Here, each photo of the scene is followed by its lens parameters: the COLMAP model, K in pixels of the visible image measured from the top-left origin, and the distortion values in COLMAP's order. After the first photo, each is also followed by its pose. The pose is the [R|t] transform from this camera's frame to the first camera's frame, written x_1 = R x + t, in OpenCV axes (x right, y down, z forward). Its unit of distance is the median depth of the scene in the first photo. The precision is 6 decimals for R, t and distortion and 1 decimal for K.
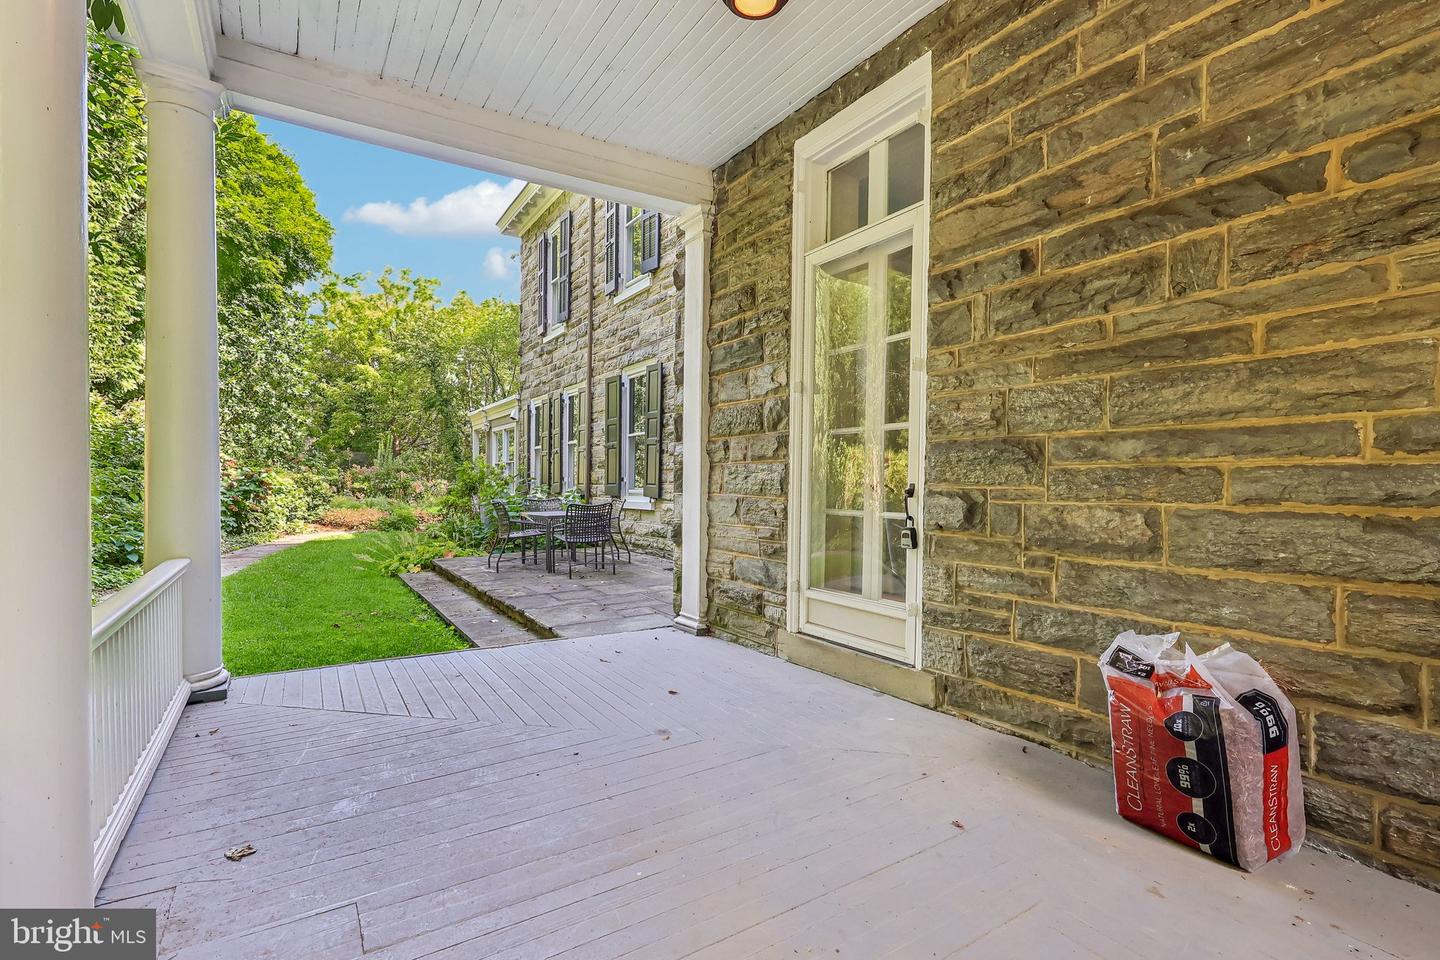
lens RADIAL K [[670.6, 0, 718.6], [0, 670.6, 492.1], [0, 0, 1]] dist [-0.001110, -0.000029]
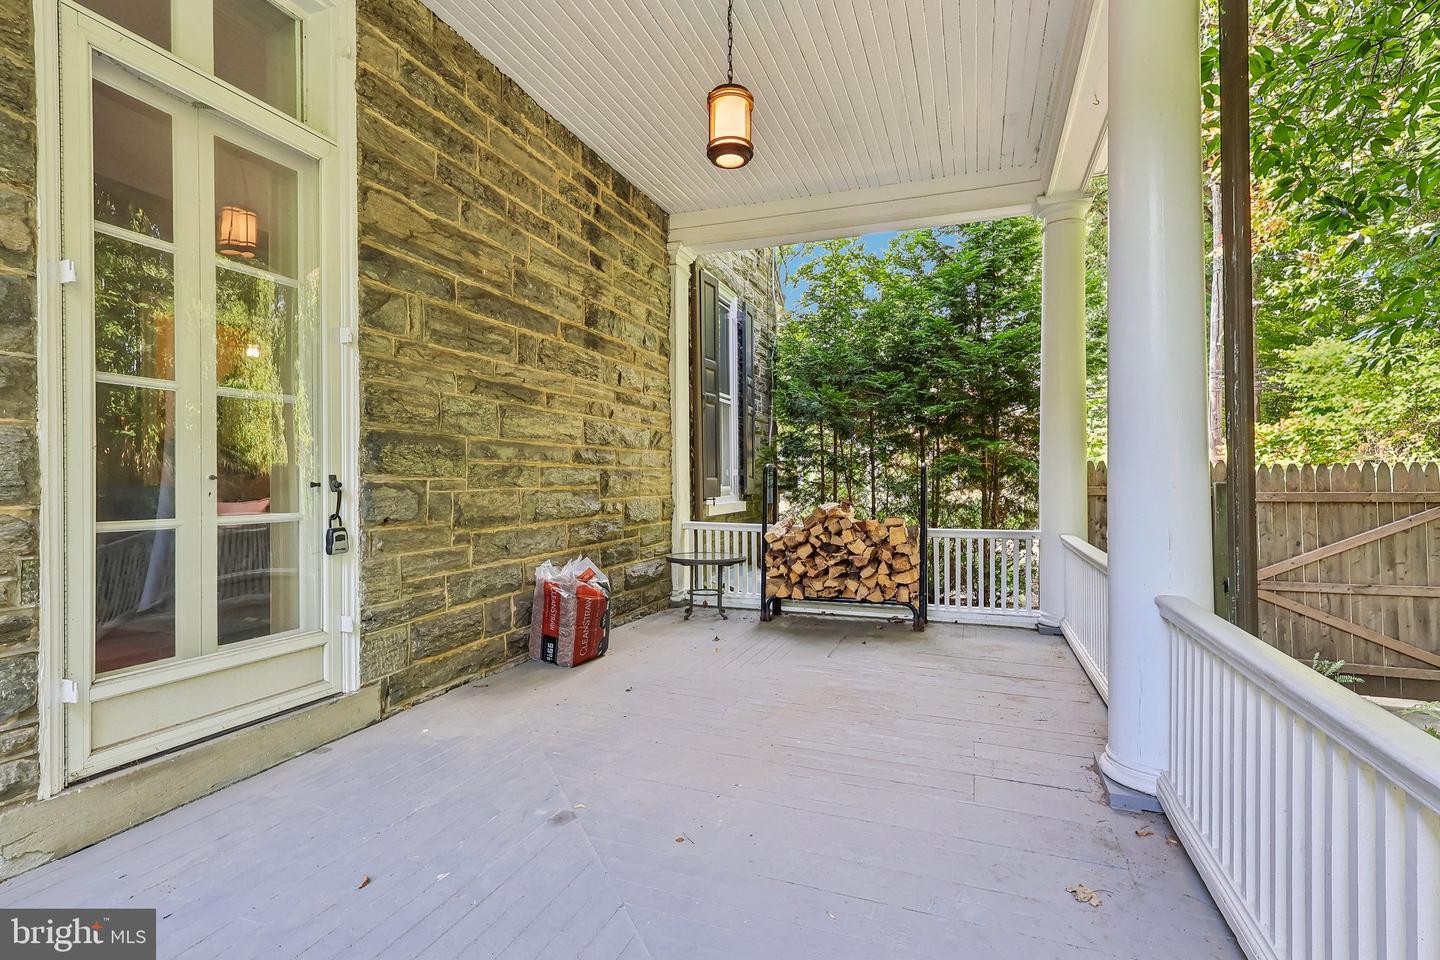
lens RADIAL K [[670.6, 0, 719.0], [0, 670.6, 477.5], [0, 0, 1]] dist [-0.001110, -0.000029]
pose [[-0.595831, -0.002672, 0.803105, -0.764897], [0.007958, 0.999926, 0.009231, -0.015922], [-0.803070, 0.011891, -0.595766, 1.287877]]
